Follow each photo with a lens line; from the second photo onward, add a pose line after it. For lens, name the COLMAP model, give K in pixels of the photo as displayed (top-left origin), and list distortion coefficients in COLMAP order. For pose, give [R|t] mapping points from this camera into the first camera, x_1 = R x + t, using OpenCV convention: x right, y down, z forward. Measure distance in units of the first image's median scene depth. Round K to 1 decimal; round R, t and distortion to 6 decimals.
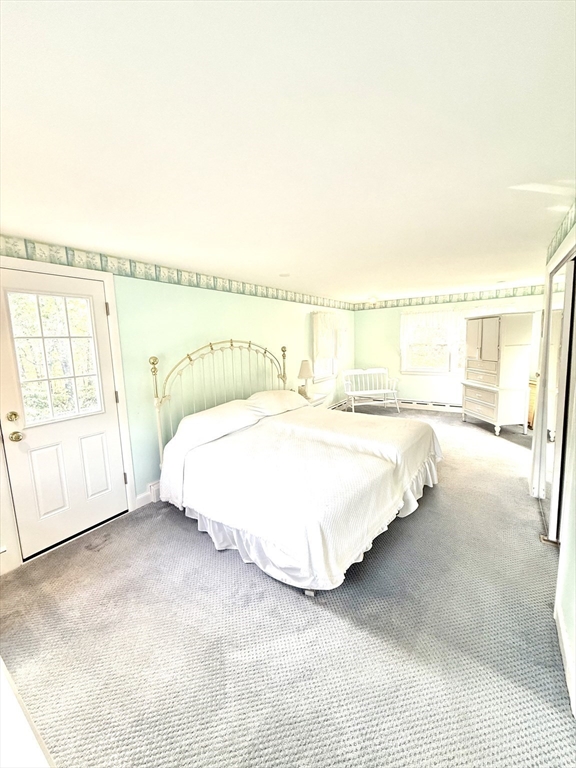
lens RADIAL K [[307.0, 0, 284.7], [0, 307.0, 382.1], [0, 0, 1]] dist [-0.002958, -0.000228]
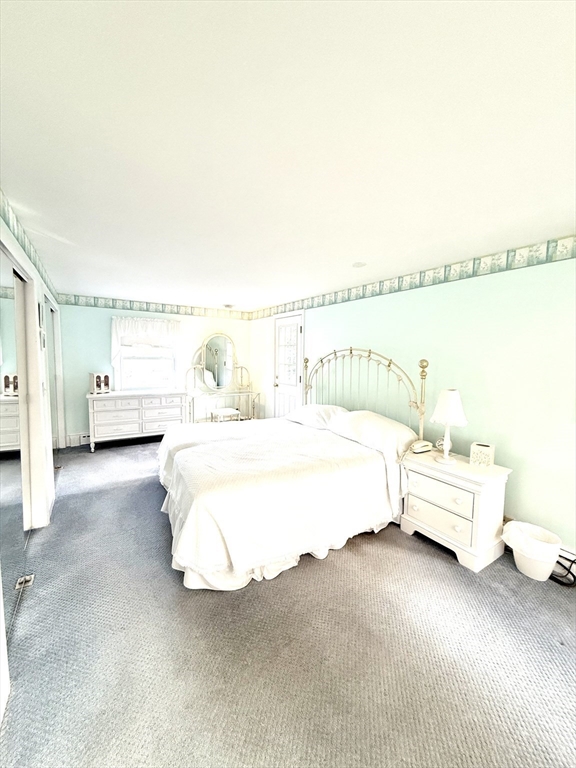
lens RADIAL K [[307.0, 0, 284.7], [0, 307.0, 382.1], [0, 0, 1]] dist [-0.002958, -0.000228]
pose [[-0.386860, 0.128872, -0.913089, 0.827478], [-0.106587, 0.977300, 0.183094, -0.186430], [0.915958, 0.168155, -0.364343, 1.169197]]
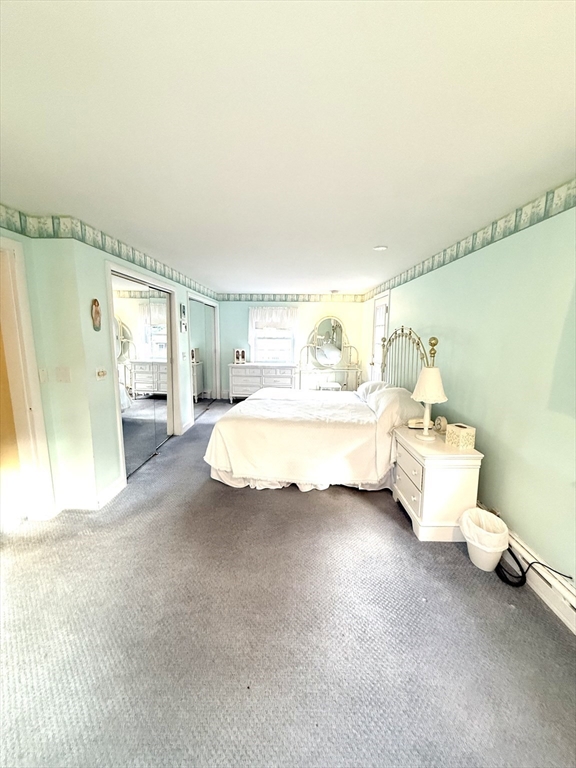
lens RADIAL K [[307.0, 0, 284.7], [0, 307.0, 382.1], [0, 0, 1]] dist [-0.002958, -0.000228]
pose [[-0.836859, 0.132492, -0.531143, 0.708266], [-0.027095, 0.959054, 0.281924, -0.234650], [0.546748, 0.250321, -0.799003, 1.623395]]
